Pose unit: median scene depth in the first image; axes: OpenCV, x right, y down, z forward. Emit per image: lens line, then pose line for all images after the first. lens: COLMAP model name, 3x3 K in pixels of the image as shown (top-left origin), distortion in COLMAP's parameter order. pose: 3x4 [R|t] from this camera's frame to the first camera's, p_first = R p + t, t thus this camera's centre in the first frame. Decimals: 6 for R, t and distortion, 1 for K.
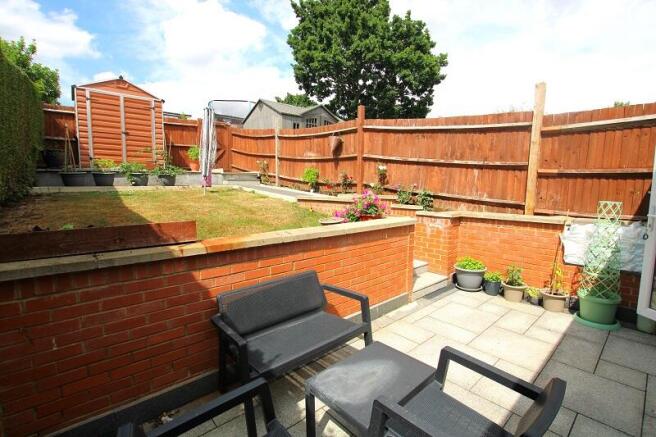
lens RADIAL K [[307.4, 0, 332.2], [0, 307.4, 221.5], [0, 0, 1]] dist [-0.026990, 0.000621]
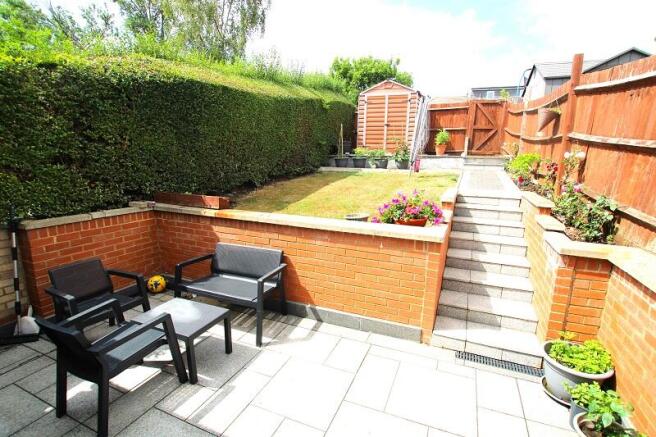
lens RADIAL K [[307.4, 0, 332.2], [0, 307.4, 221.5], [0, 0, 1]] dist [-0.026990, 0.000621]
pose [[0.433743, 0.187077, -0.881402, 0.480025], [-0.121417, 0.981422, 0.148557, -0.070282], [0.892818, 0.042581, 0.448400, 0.284878]]
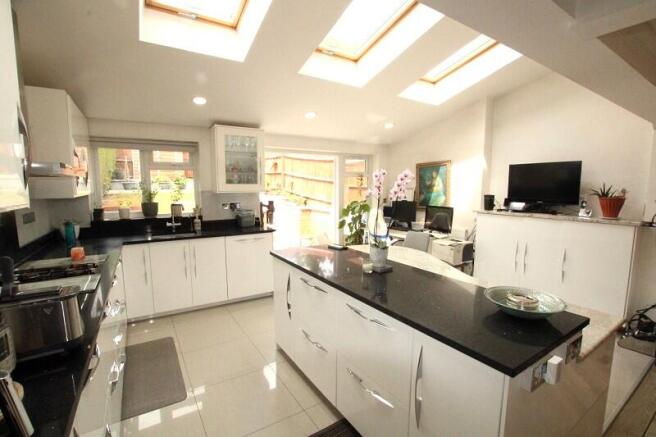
lens RADIAL K [[307.4, 0, 332.2], [0, 307.4, 221.5], [0, 0, 1]] dist [-0.026990, 0.000621]
pose [[0.986688, 0.023449, -0.160928, 0.634945], [-0.022202, 0.999708, 0.009544, 0.029587], [0.161105, -0.005844, 0.986920, -0.598660]]
